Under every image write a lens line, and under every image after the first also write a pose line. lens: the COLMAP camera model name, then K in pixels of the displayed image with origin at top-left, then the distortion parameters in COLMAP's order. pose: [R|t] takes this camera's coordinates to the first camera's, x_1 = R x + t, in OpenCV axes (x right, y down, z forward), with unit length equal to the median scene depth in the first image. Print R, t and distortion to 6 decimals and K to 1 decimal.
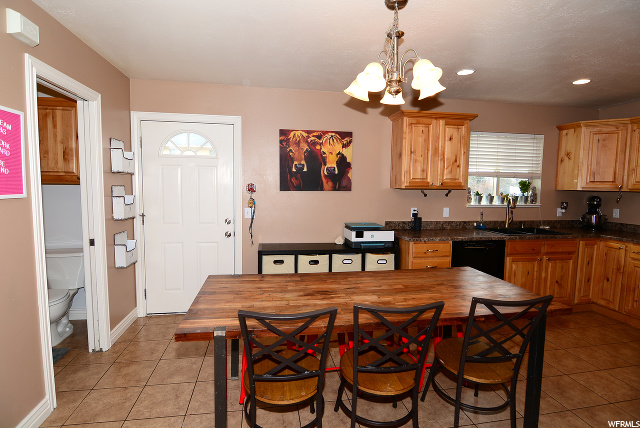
lens RADIAL K [[339.4, 0, 311.5], [0, 339.4, 213.9], [0, 0, 1]] dist [-0.001800, -0.016227]
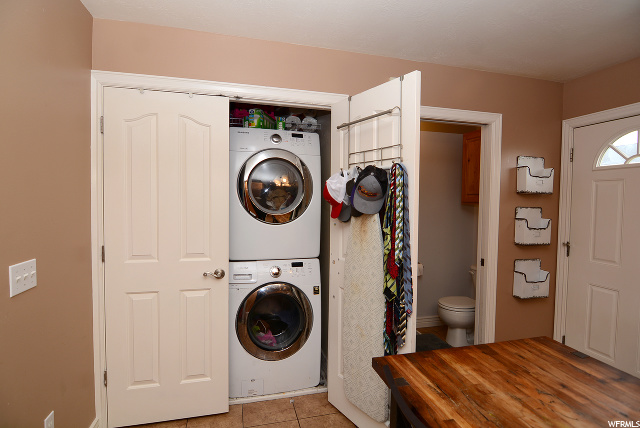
lens RADIAL K [[327.4, 0, 320.0], [0, 327.4, 214.0], [0, 0, 1]] dist [0.000919, 0.000432]
pose [[0.109147, 0.031606, -0.993523, 0.218779], [-0.099641, 0.994808, 0.020700, -0.025770], [0.989019, 0.096736, 0.111730, 0.323654]]
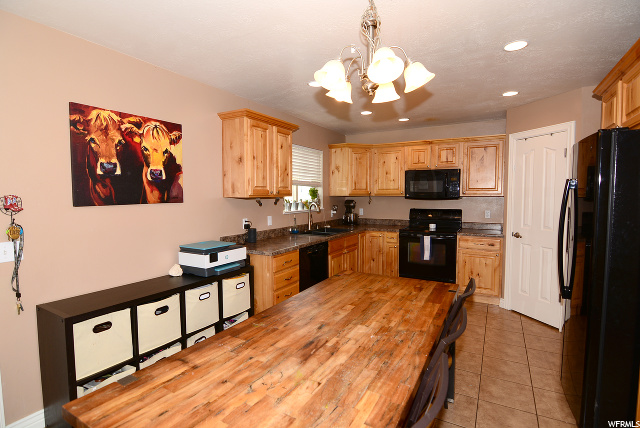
lens RADIAL K [[326.3, 0, 318.2], [0, 326.3, 211.6], [0, 0, 1]] dist [-0.003023, -0.015114]
pose [[0.606698, -0.057074, 0.792881, -0.299403], [0.079504, 0.996775, 0.010916, -0.033851], [-0.790947, 0.056415, 0.609279, 0.345584]]
